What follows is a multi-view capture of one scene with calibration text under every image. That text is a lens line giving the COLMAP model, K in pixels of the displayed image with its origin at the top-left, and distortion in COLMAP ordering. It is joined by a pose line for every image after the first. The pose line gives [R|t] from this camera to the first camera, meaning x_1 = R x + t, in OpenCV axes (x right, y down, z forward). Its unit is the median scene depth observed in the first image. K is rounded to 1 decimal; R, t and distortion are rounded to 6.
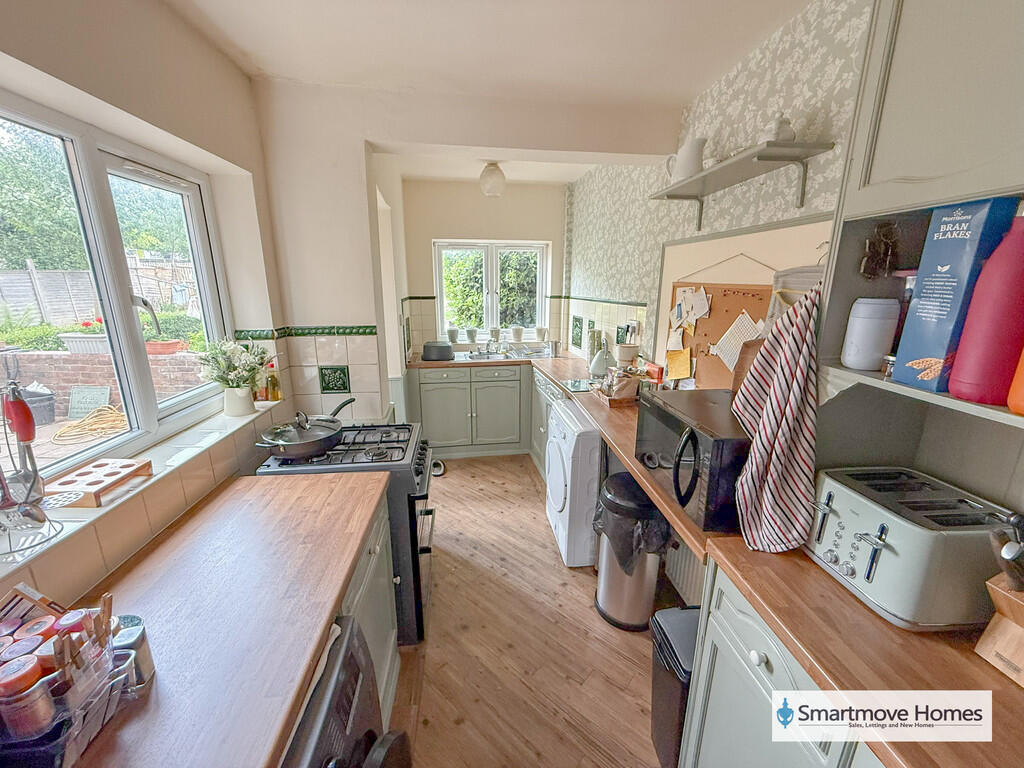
lens RADIAL K [[408.4, 0, 512.0], [0, 408.4, 384.0], [0, 0, 1]] dist [-0.000288, 0.000381]
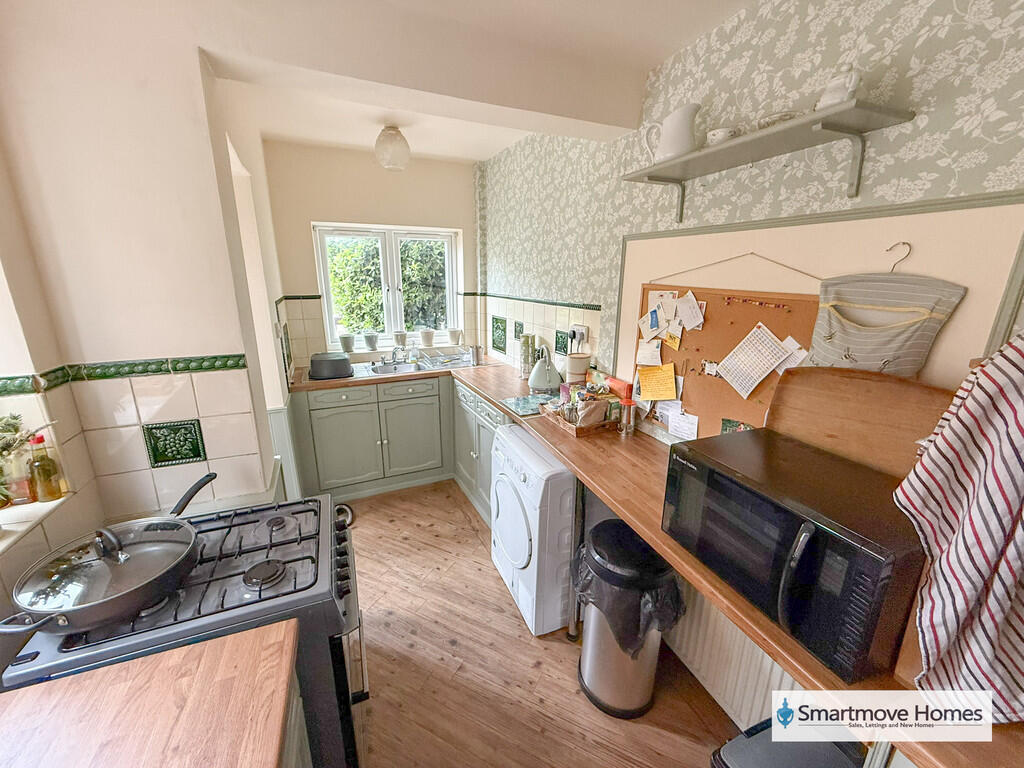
lens RADIAL K [[408.4, 0, 512.0], [0, 408.4, 384.0], [0, 0, 1]] dist [-0.000288, 0.000381]
pose [[0.962147, -0.067093, 0.264145, -0.093384], [0.060452, 0.997619, 0.033200, -0.084350], [-0.265743, -0.015975, 0.963911, 0.249093]]
